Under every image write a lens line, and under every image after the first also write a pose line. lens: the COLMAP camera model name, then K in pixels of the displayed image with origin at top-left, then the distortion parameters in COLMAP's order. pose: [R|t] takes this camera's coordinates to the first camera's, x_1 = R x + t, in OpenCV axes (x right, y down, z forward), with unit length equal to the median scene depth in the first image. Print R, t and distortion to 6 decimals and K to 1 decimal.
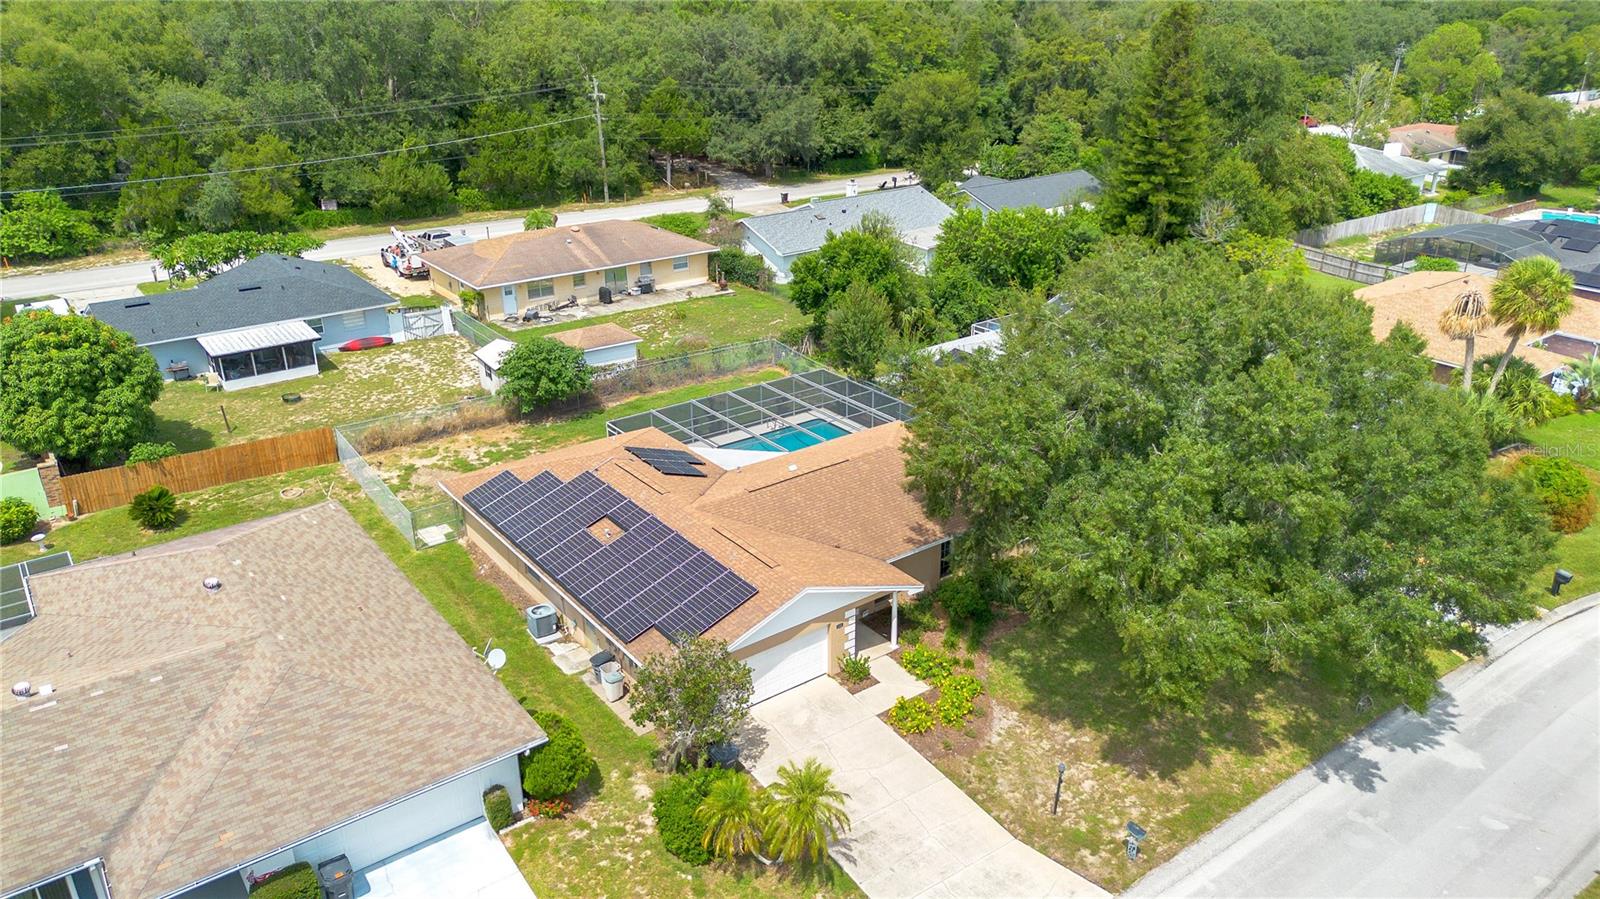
lens RADIAL K [[1138.7, 0, 800.0], [0, 1138.7, 449.5], [0, 0, 1]] dist [0.009434, -0.003914]
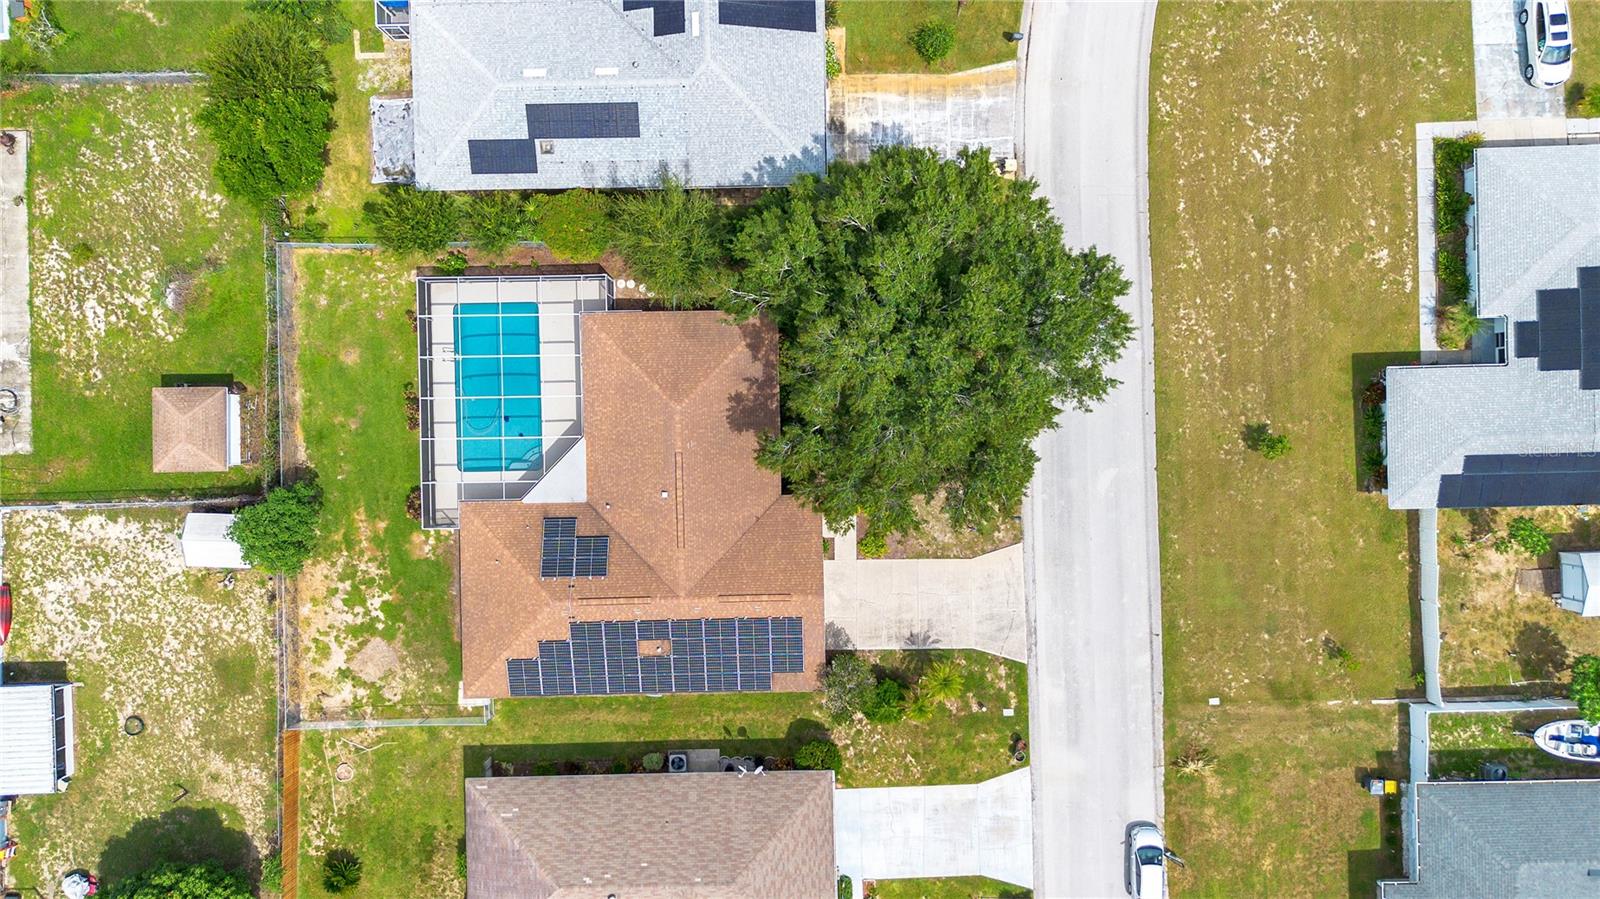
lens RADIAL K [[1138.7, 0, 800.0], [0, 1138.7, 449.5], [0, 0, 1]] dist [0.009434, -0.003914]
pose [[0.582077, -0.812960, -0.016804, 0.181145], [0.320780, 0.210590, 0.923446, -1.386367], [-0.747186, -0.542907, 0.383361, 0.516476]]
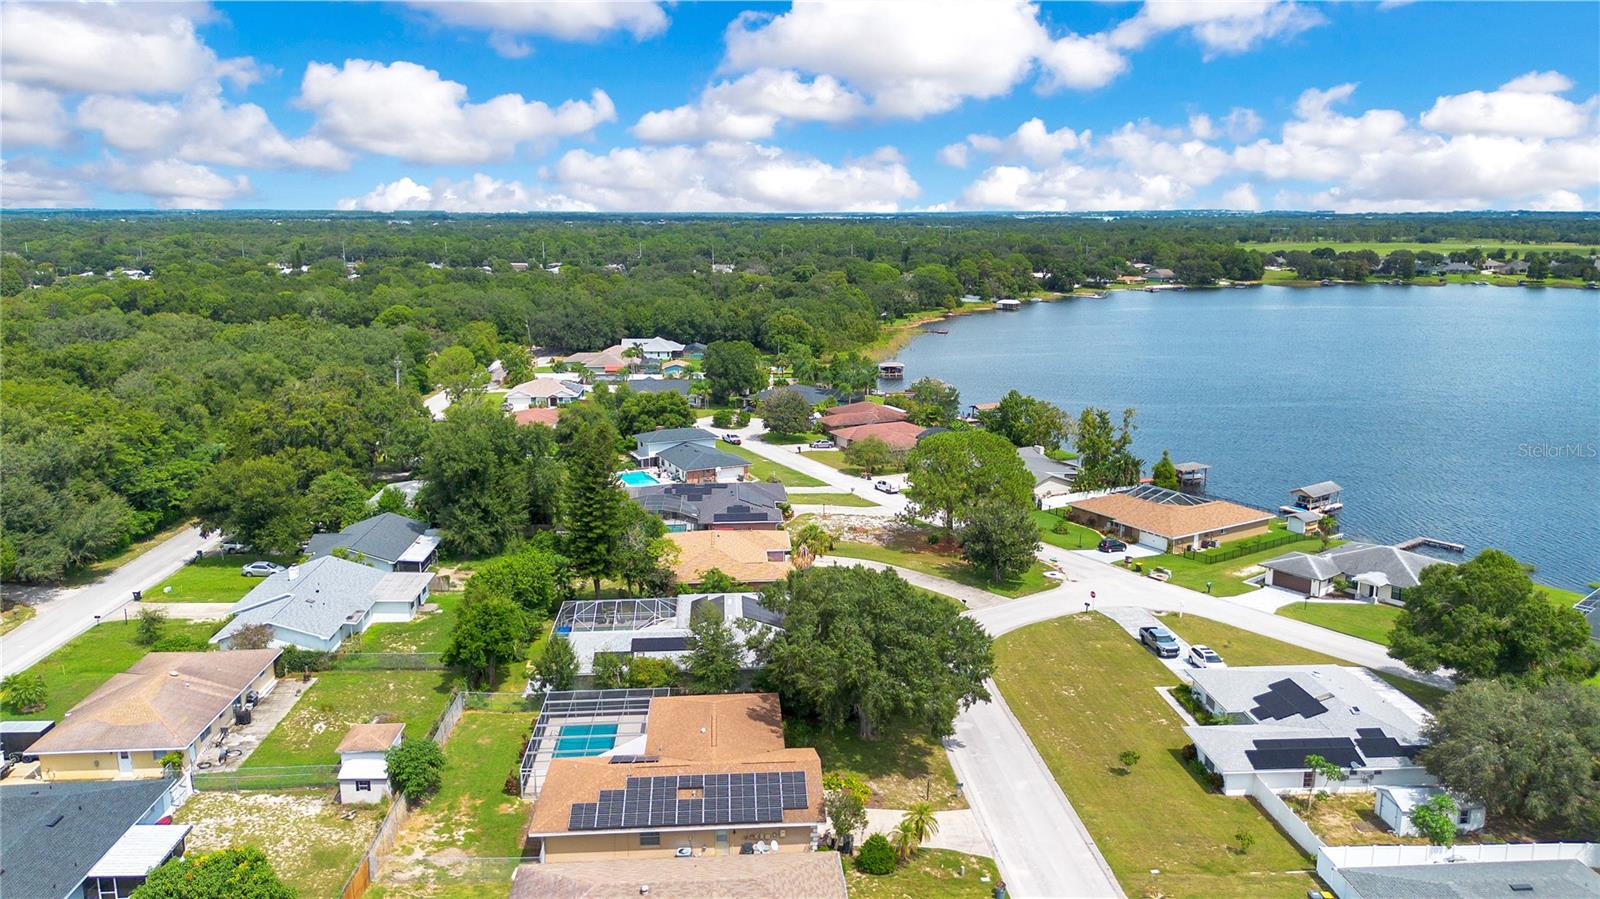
lens RADIAL K [[1138.7, 0, 800.0], [0, 1138.7, 449.5], [0, 0, 1]] dist [0.009434, -0.003914]
pose [[0.538646, -0.168866, 0.825436, -1.675089], [0.326412, 0.945023, -0.019673, -0.400331], [-0.776734, 0.280029, 0.564152, -0.355974]]
